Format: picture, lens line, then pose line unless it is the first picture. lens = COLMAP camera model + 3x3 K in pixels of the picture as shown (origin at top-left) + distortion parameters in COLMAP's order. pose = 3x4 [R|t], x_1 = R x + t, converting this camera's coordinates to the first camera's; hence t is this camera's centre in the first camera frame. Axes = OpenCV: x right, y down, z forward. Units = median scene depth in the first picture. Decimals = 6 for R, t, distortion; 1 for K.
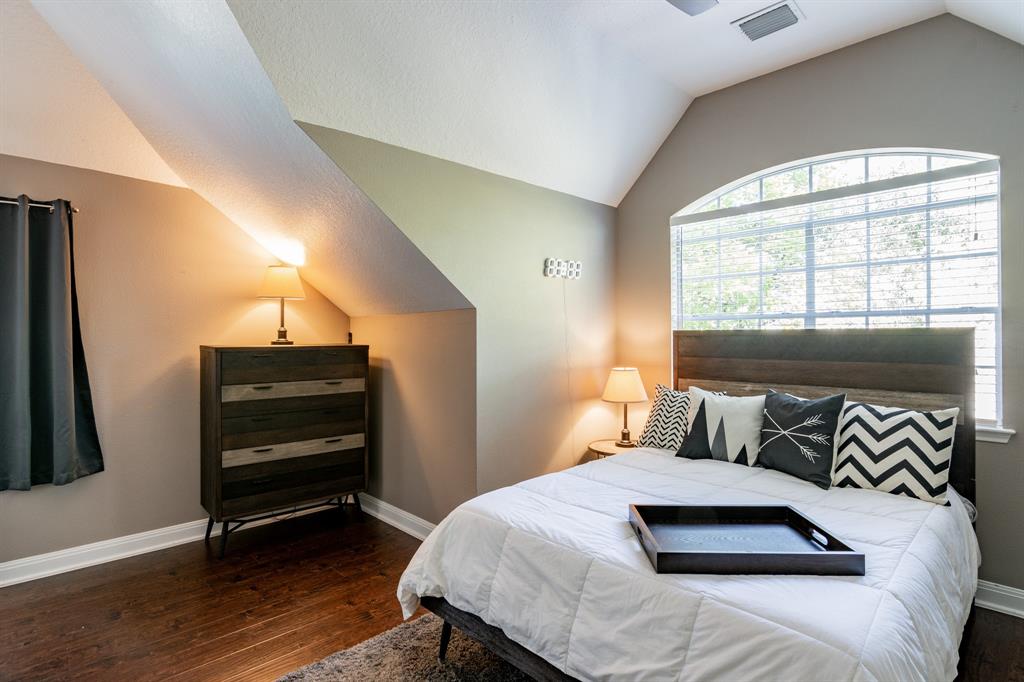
lens RADIAL K [[524.8, 0, 508.0], [0, 524.8, 338.5], [0, 0, 1]] dist [-0.010267, 0.000838]
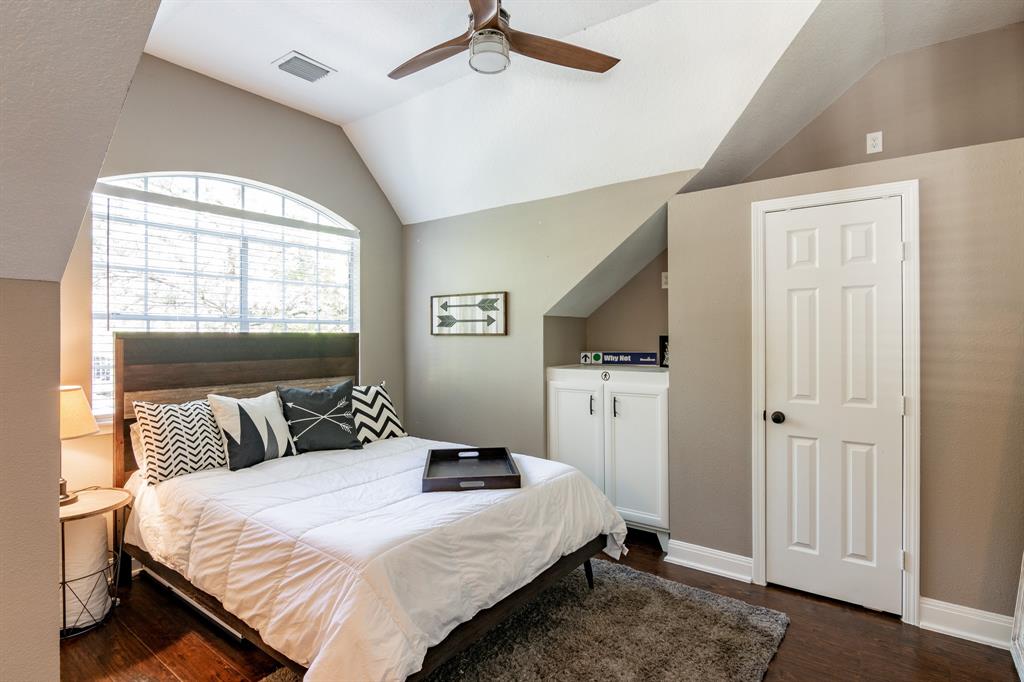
lens RADIAL K [[524.8, 0, 510.3], [0, 524.8, 337.4], [0, 0, 1]] dist [-0.010267, 0.000838]
pose [[-0.178457, 0.003547, 0.983941, -0.698707], [0.009823, 0.999950, -0.001823, 0.000168], [-0.983899, 0.009339, -0.178483, 0.728971]]
